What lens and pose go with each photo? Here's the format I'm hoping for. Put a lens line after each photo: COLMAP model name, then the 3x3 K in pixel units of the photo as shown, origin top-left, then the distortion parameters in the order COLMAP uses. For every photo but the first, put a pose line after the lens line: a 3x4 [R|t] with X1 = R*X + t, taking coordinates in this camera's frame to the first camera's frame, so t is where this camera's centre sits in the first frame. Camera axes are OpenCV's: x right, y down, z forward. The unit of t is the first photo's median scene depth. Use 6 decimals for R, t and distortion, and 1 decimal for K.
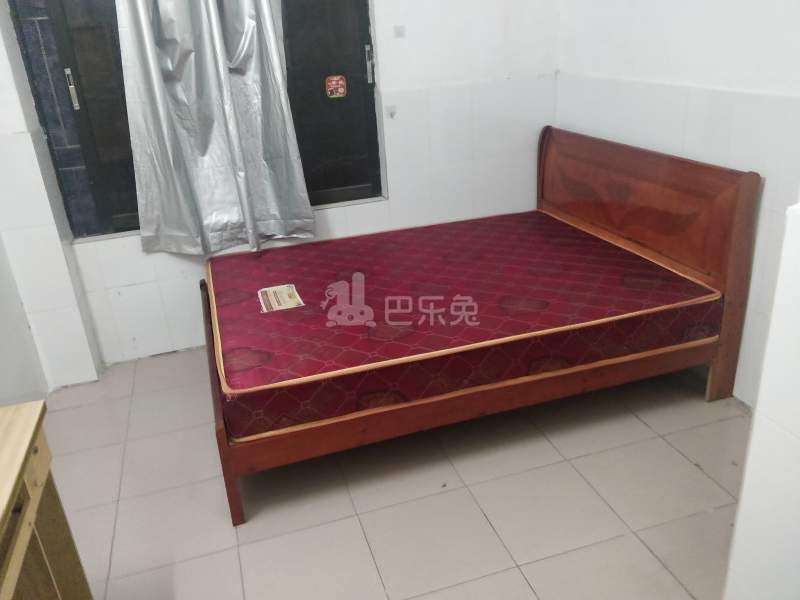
lens RADIAL K [[652.2, 0, 403.7], [0, 652.2, 301.5], [0, 0, 1]] dist [0.057704, -0.102841]
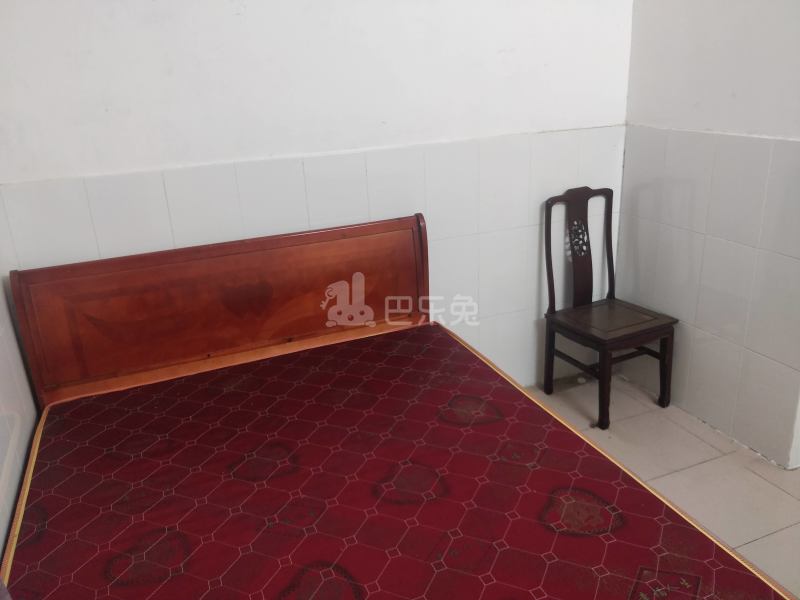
lens RADIAL K [[652.2, 0, 403.7], [0, 652.2, 301.5], [0, 0, 1]] dist [0.057704, -0.102841]
pose [[-0.086366, -0.277700, 0.956778, -0.427635], [0.439156, 0.851416, 0.286761, -0.295270], [-0.894250, 0.444942, 0.048420, 0.765667]]
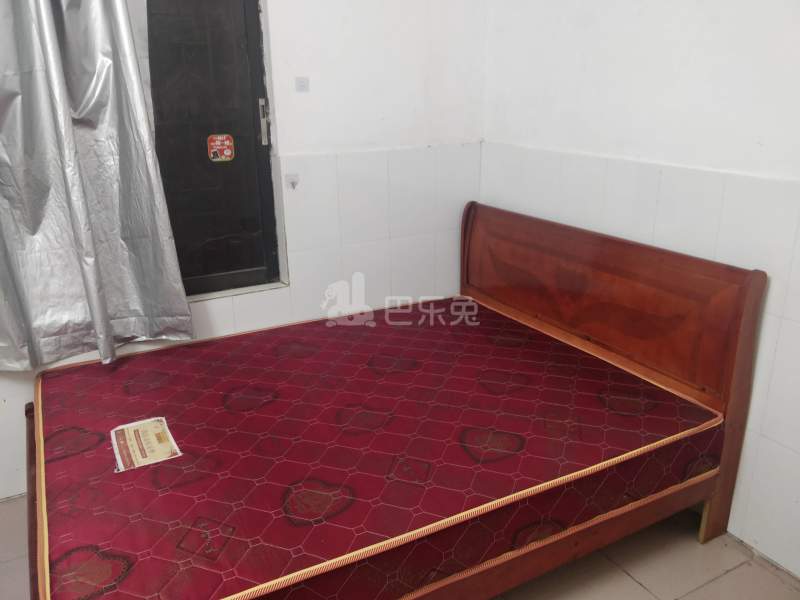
lens RADIAL K [[652.2, 0, 403.7], [0, 652.2, 301.5], [0, 0, 1]] dist [0.057704, -0.102841]
pose [[0.980291, -0.010778, 0.197263, -0.047574], [0.028083, 0.995973, -0.085140, -0.074257], [-0.195551, 0.089002, 0.976647, 0.214794]]
